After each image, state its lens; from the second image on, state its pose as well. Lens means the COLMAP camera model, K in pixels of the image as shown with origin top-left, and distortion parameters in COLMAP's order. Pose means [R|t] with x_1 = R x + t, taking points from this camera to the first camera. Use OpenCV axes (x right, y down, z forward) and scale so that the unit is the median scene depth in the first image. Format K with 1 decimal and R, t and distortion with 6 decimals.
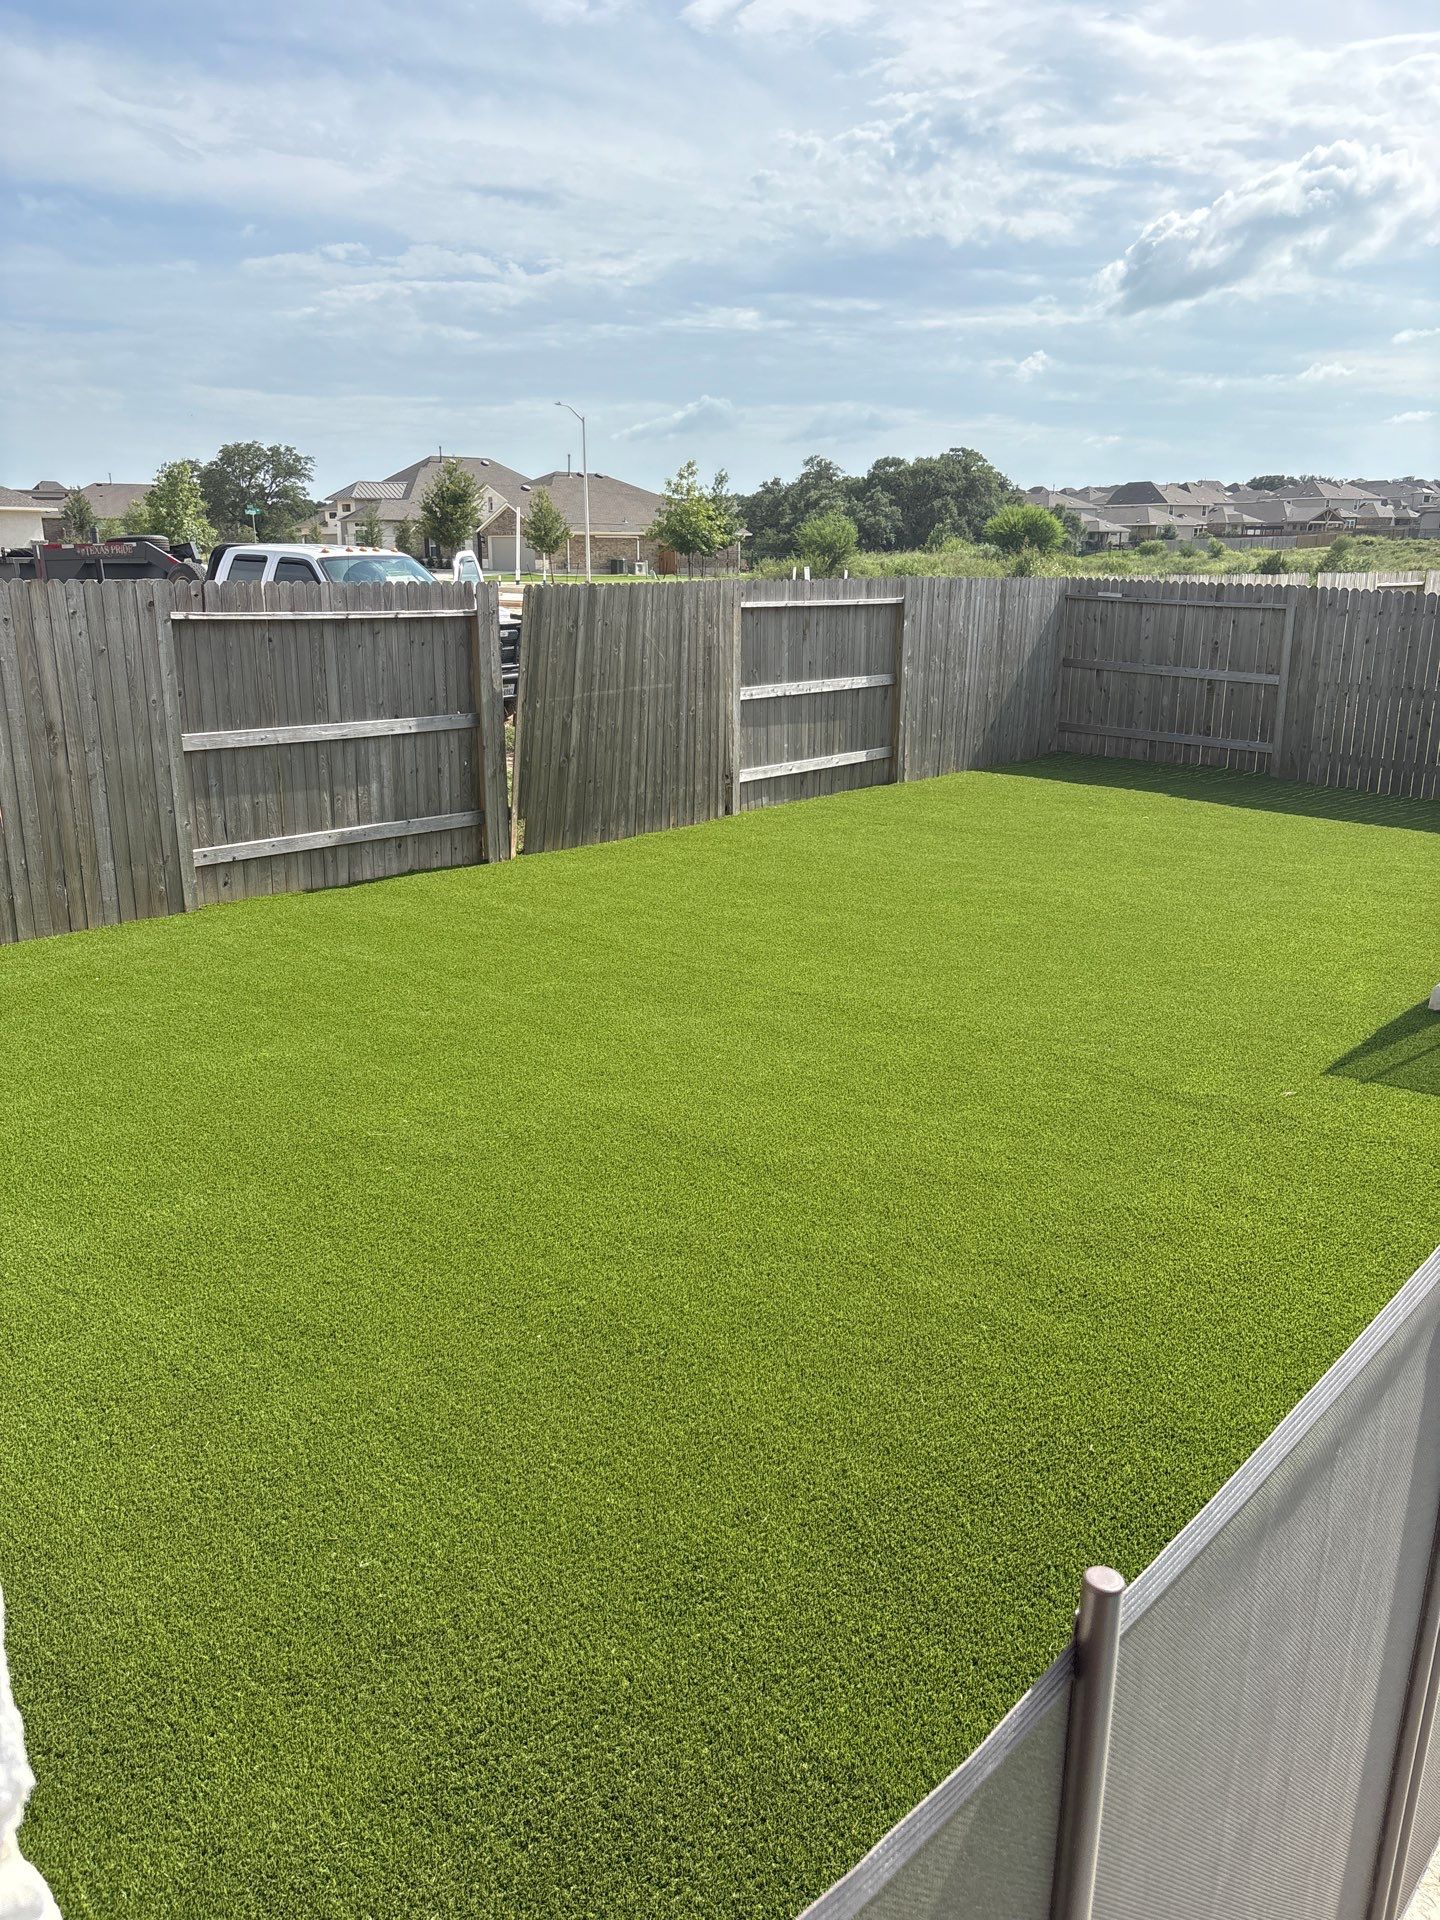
lens RADIAL K [[1457.7, 0, 716.0], [0, 1457.7, 958.9], [0, 0, 1]] dist [0.026347, -0.034365]
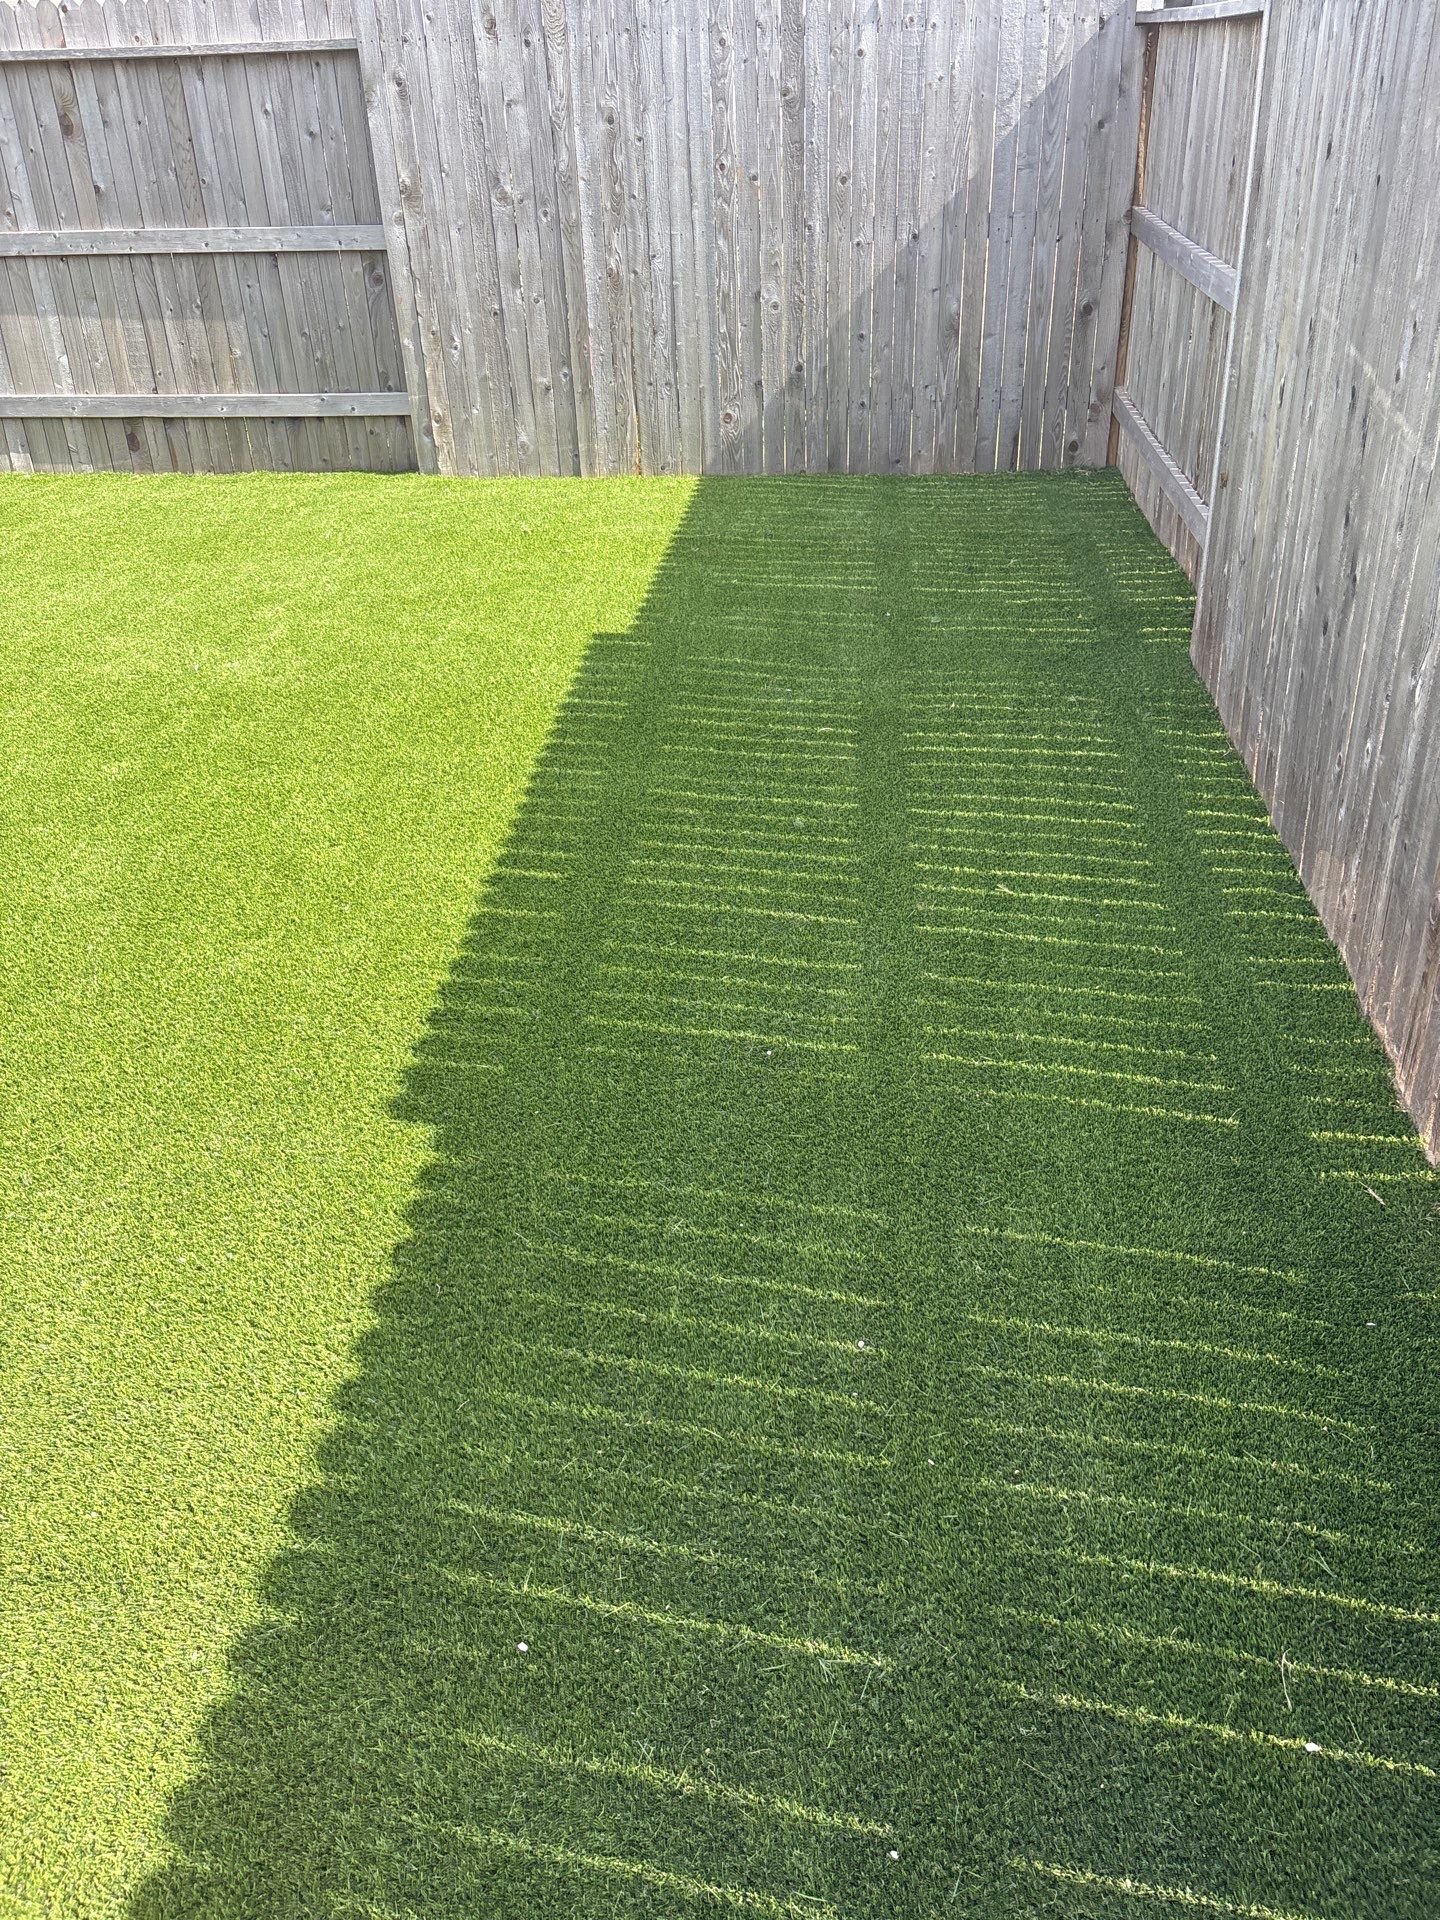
lens RADIAL K [[1457.7, 0, 716.0], [0, 1457.7, 958.9], [0, 0, 1]] dist [0.026347, -0.034365]
pose [[0.572923, 0.399793, -0.715489, 0.552219], [-0.188677, 0.913852, 0.359550, -0.156110], [0.797596, -0.070999, 0.598998, 0.728094]]
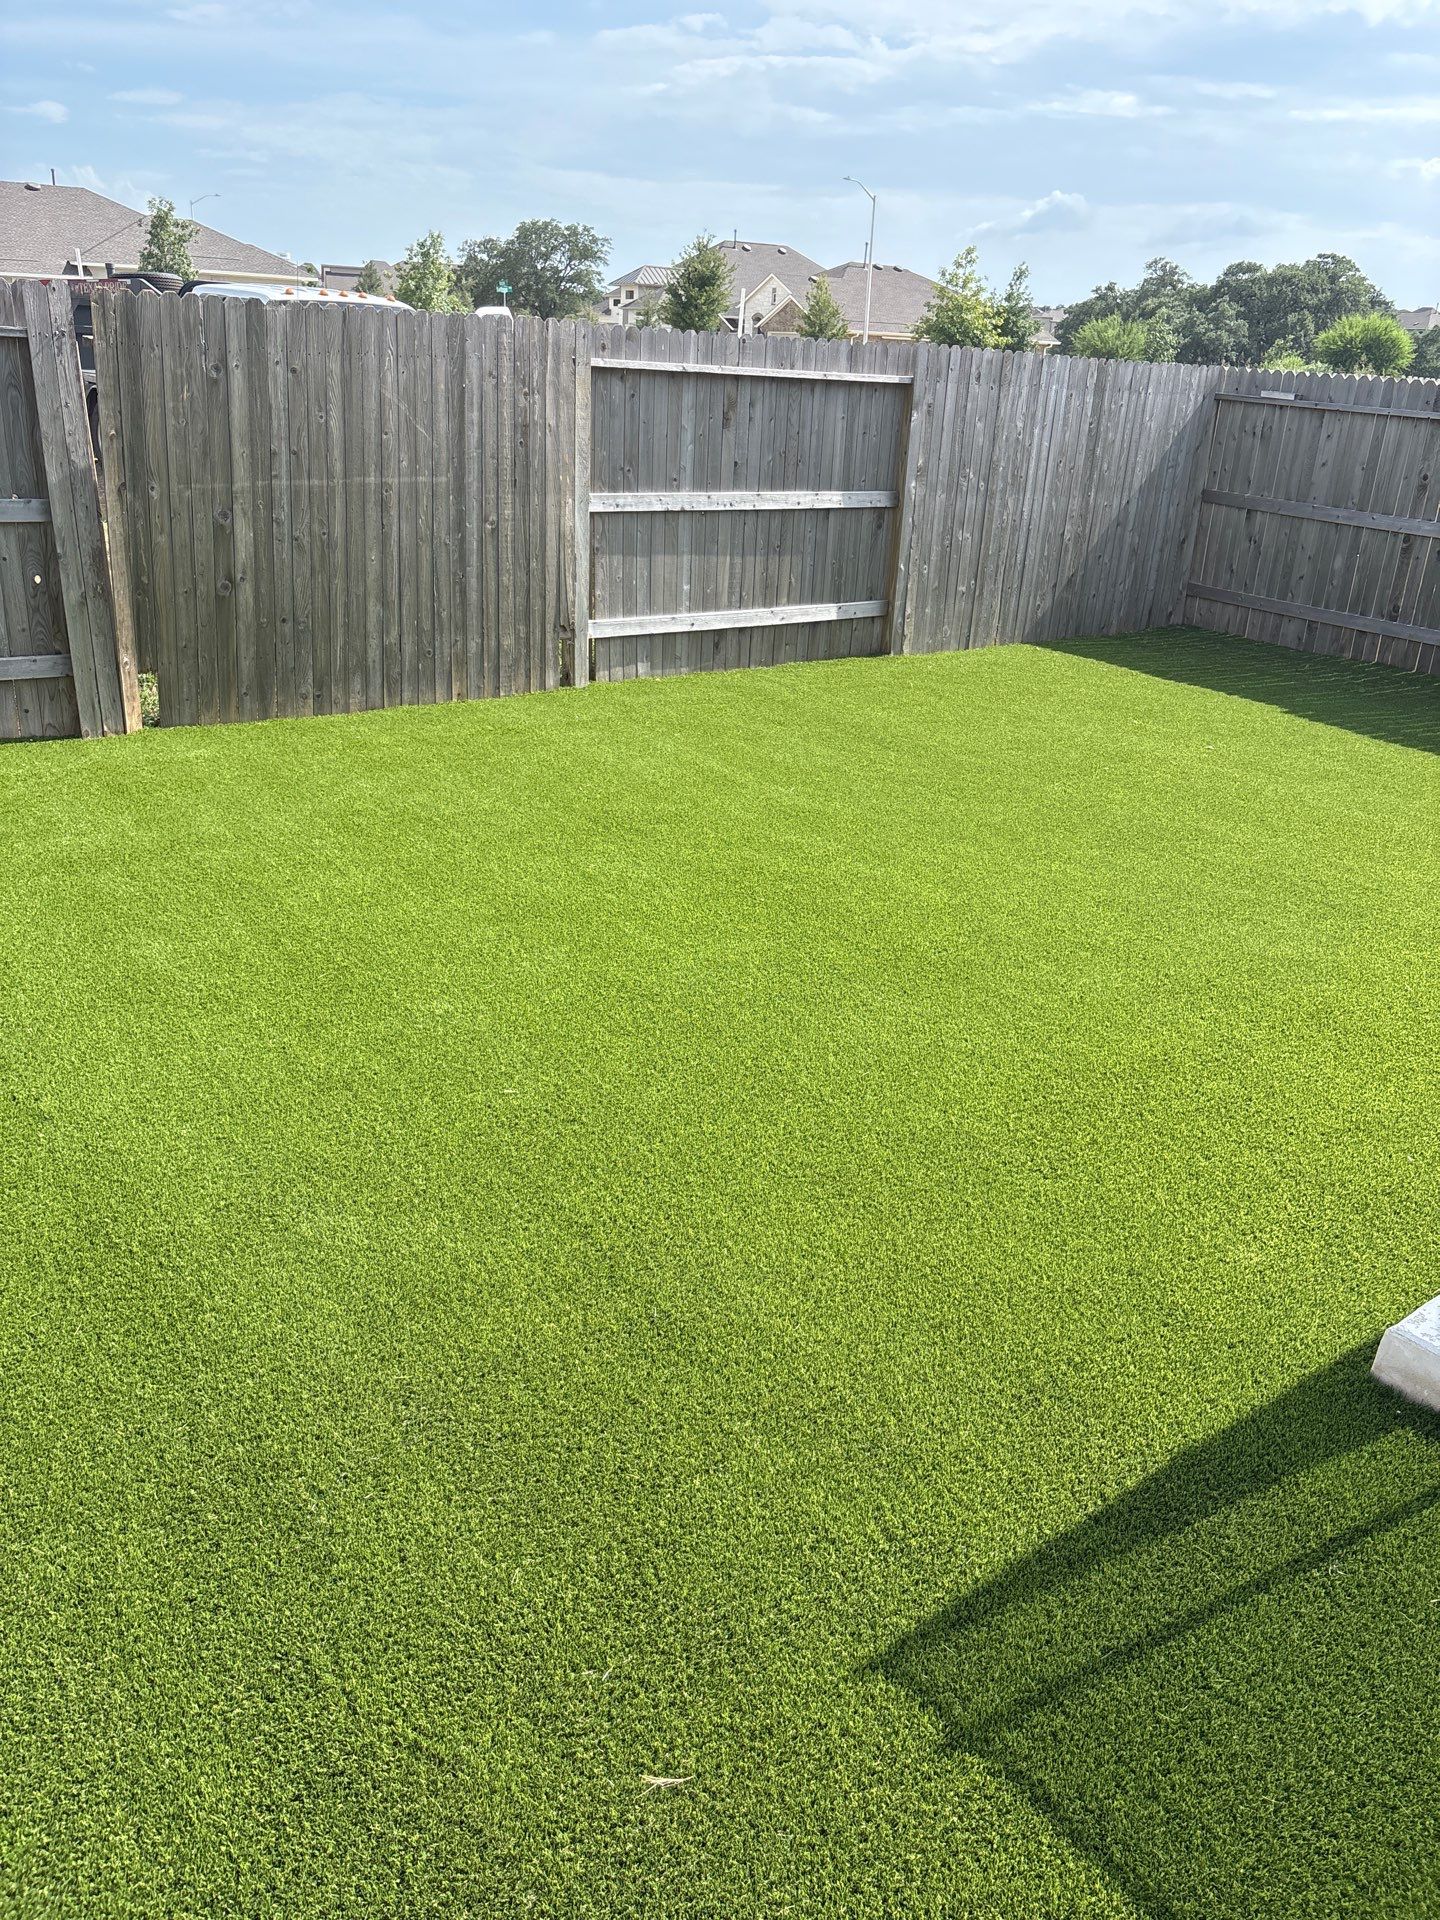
lens RADIAL K [[1521.2, 0, 716.0], [0, 1521.2, 952.8], [0, 0, 1]] dist [0.024617, -0.036036]
pose [[0.979698, 0.114277, -0.164720, 0.167890], [-0.097213, 0.989365, 0.108199, -0.048668], [0.175332, -0.089989, 0.980388, 0.253525]]
